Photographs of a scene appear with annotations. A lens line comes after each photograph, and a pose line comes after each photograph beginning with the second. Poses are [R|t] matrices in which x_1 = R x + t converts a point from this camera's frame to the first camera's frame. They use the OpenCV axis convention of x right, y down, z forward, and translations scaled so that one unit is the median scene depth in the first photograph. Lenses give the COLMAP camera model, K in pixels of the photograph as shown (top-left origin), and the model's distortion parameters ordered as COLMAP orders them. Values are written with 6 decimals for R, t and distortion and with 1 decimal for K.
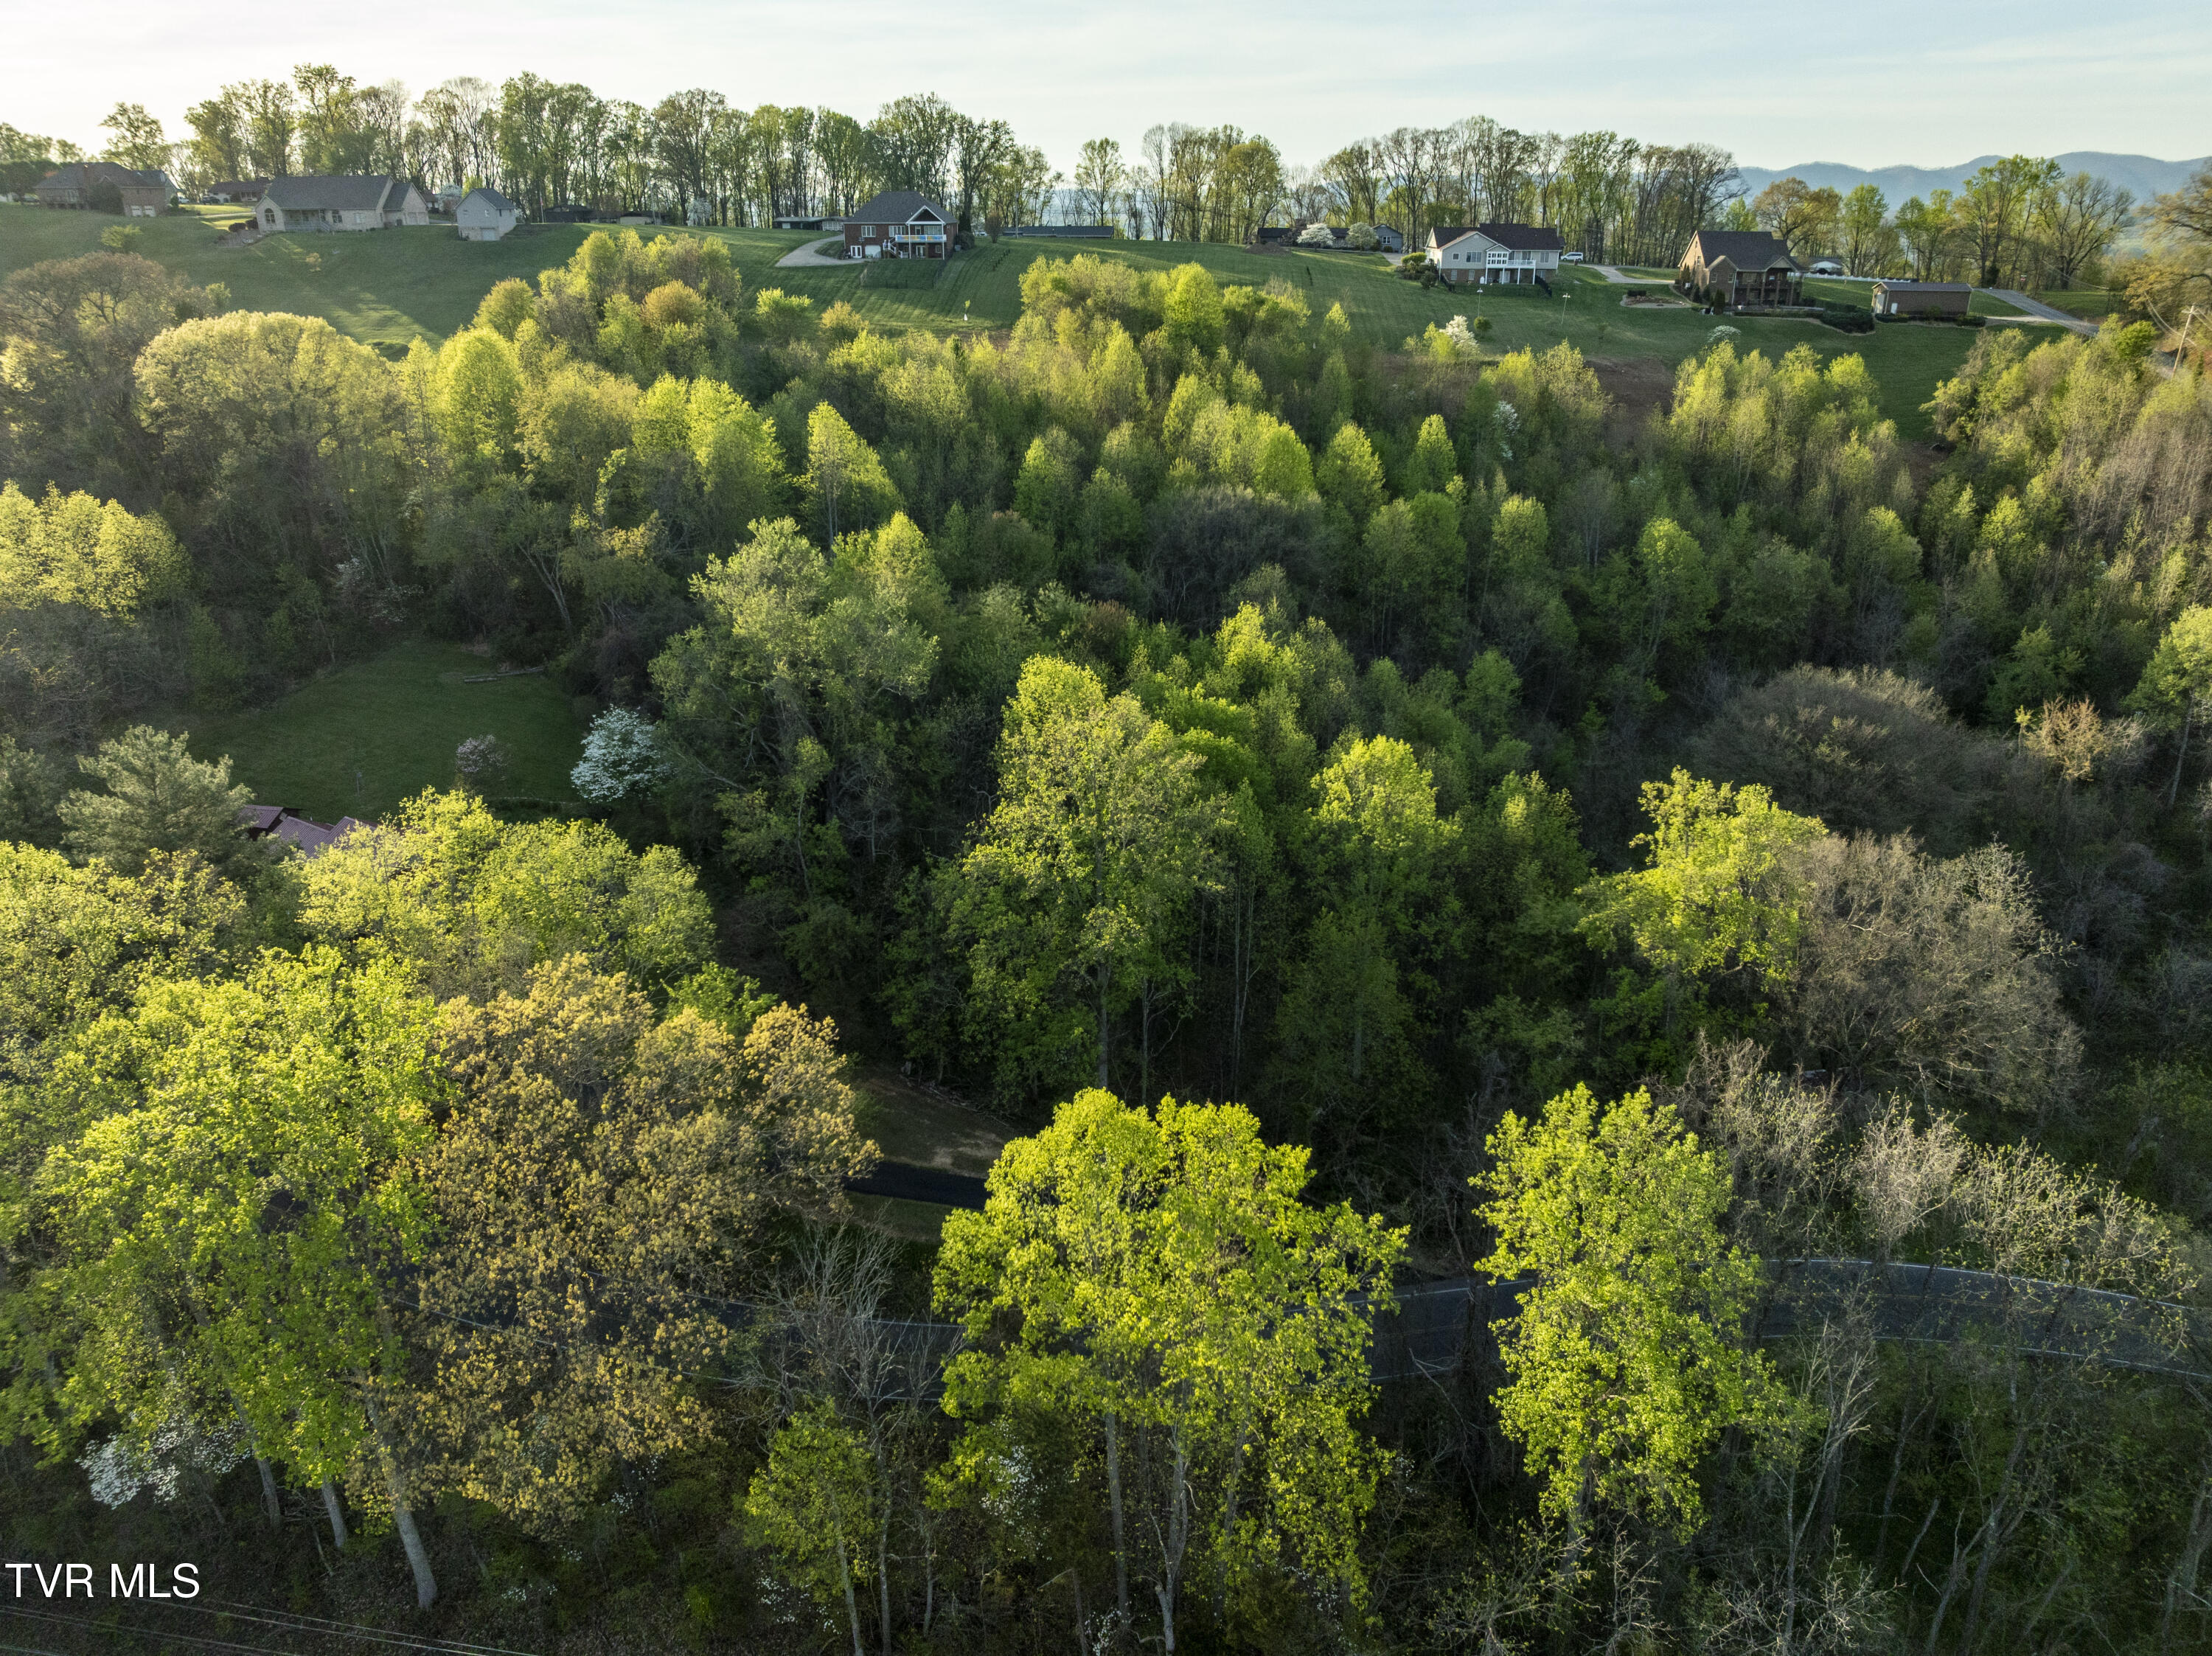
lens RADIAL K [[1630.8, 0, 1106.0], [0, 1630.8, 828.0], [0, 0, 1]] dist [-0.007475, -0.007508]
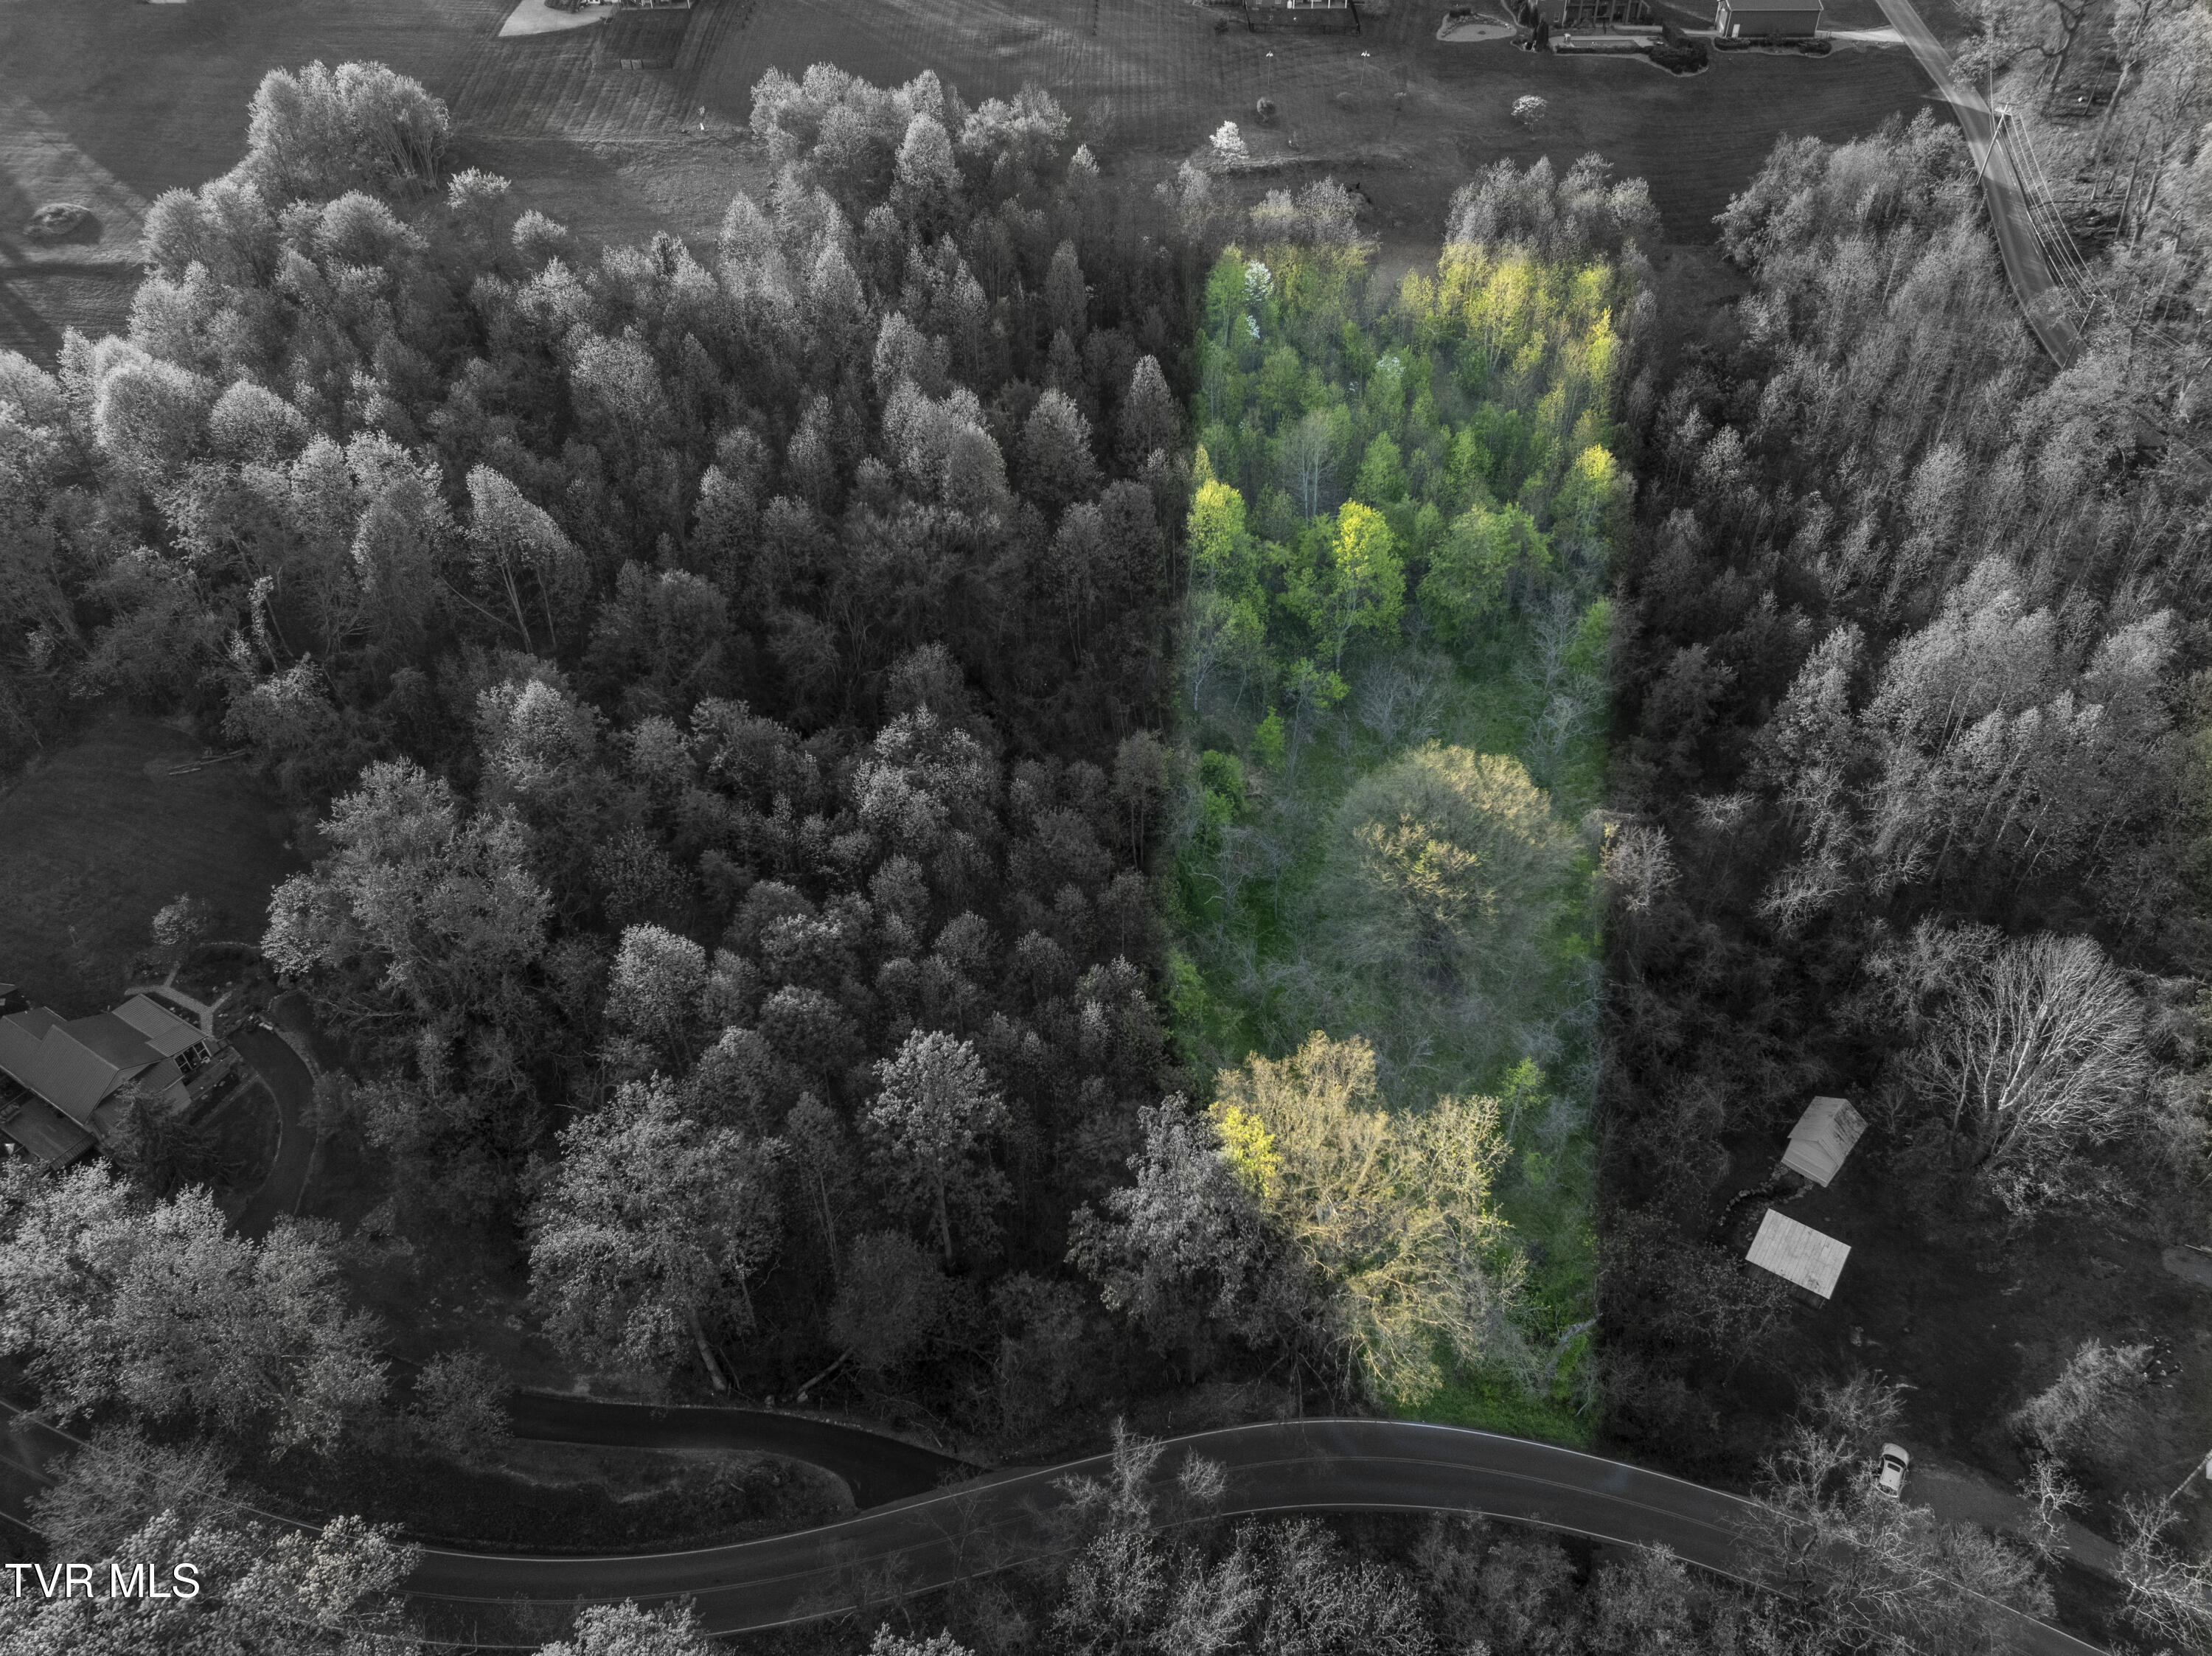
lens RADIAL K [[1630.8, 0, 1106.0], [0, 1630.8, 828.0], [0, 0, 1]] dist [-0.007475, -0.007508]
pose [[0.999370, -0.033720, 0.011028, 0.157133], [0.028186, 0.943427, 0.330380, -0.311692], [-0.021545, -0.329861, 0.943784, -0.006654]]
